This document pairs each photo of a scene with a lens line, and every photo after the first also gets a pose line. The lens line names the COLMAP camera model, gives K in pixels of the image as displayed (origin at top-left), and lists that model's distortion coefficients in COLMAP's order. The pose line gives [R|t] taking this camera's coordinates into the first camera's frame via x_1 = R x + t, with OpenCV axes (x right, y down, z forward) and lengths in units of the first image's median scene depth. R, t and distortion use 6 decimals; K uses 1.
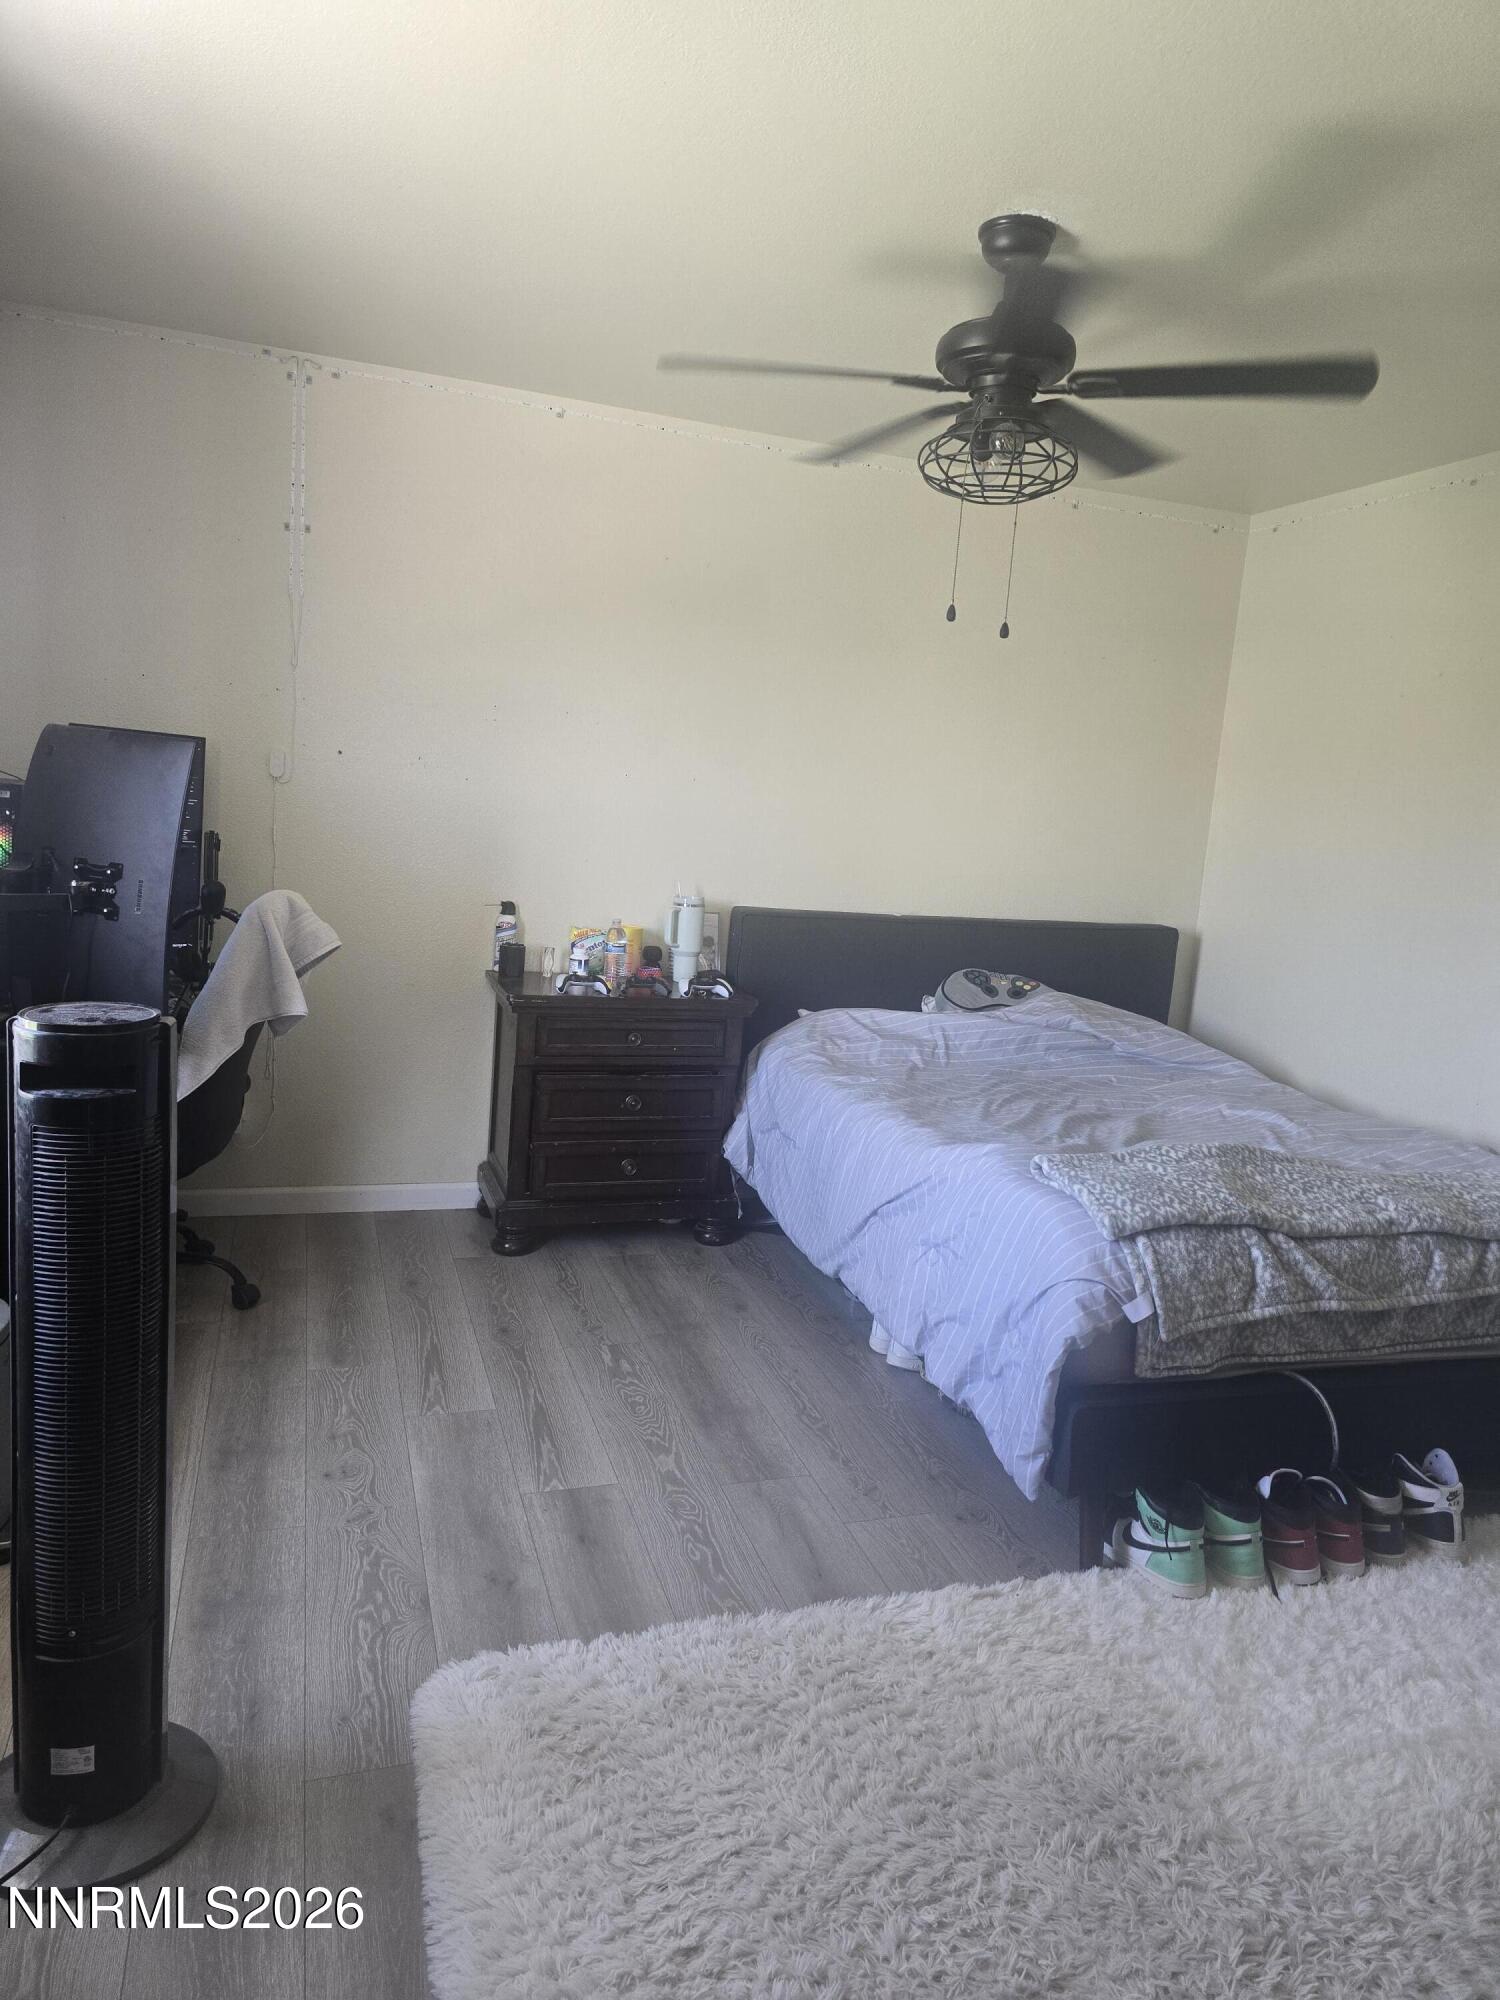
lens RADIAL K [[1355.2, 0, 804.0], [0, 1355.2, 991.6], [0, 0, 1]] dist [0.062526, -0.082957]
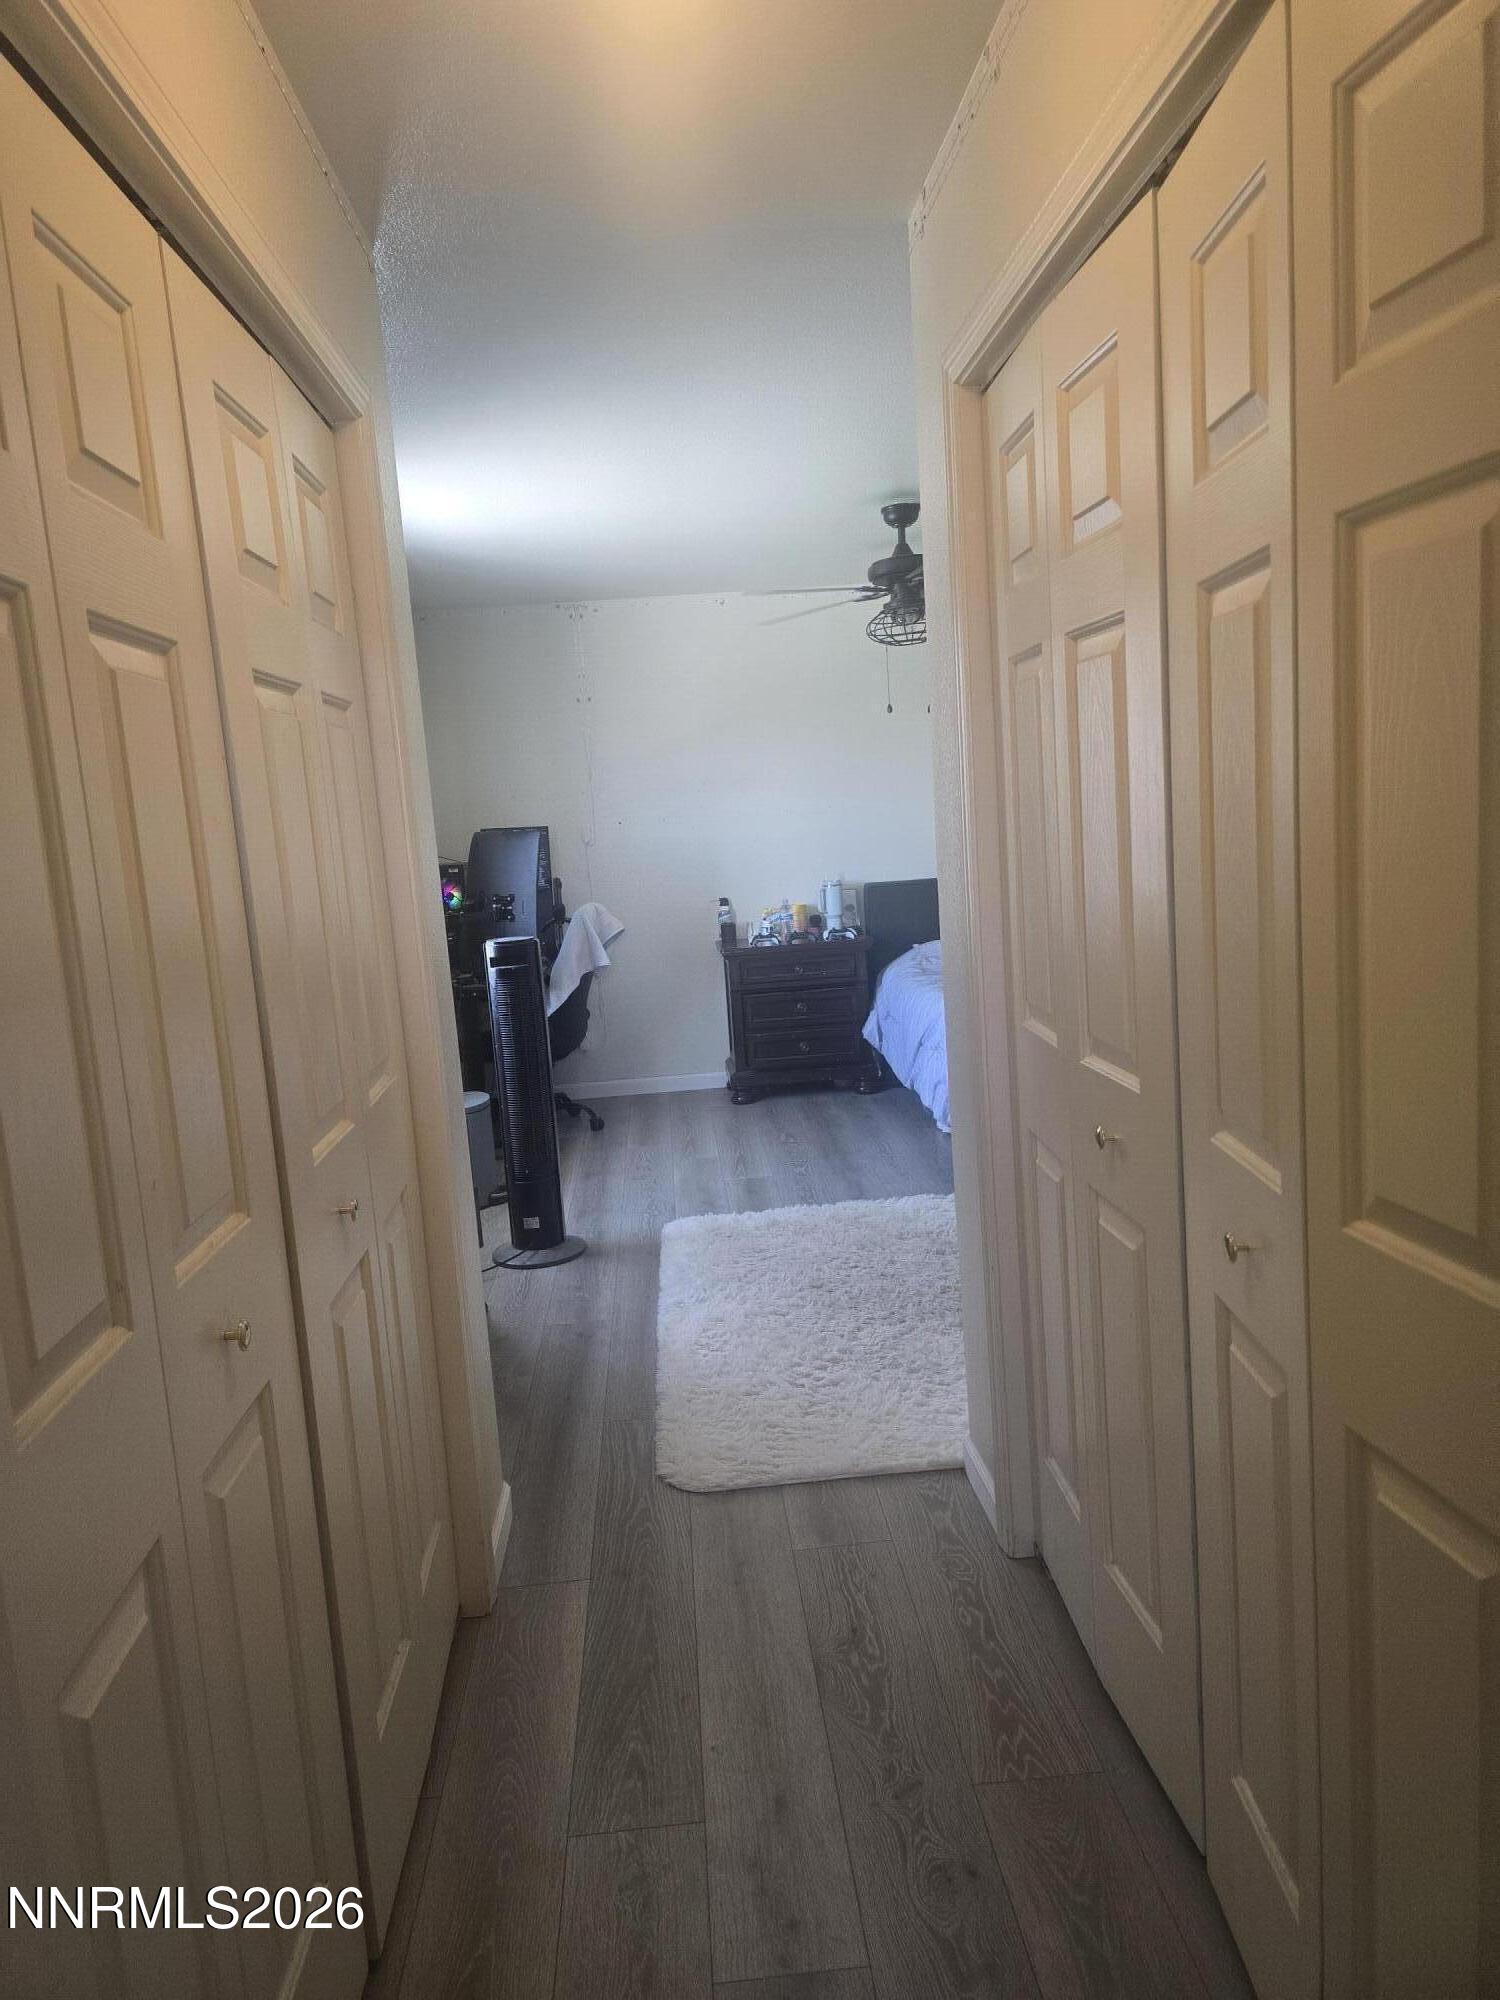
lens RADIAL K [[1349.0, 0, 750.0], [0, 1349.0, 1000.0], [0, 0, 1]] dist [0.068281, -0.075372]
pose [[0.952465, -0.103674, -0.286464, 0.304247], [0.101745, 0.994575, -0.021655, 0.108289], [0.287155, -0.008521, 0.957846, -0.634662]]
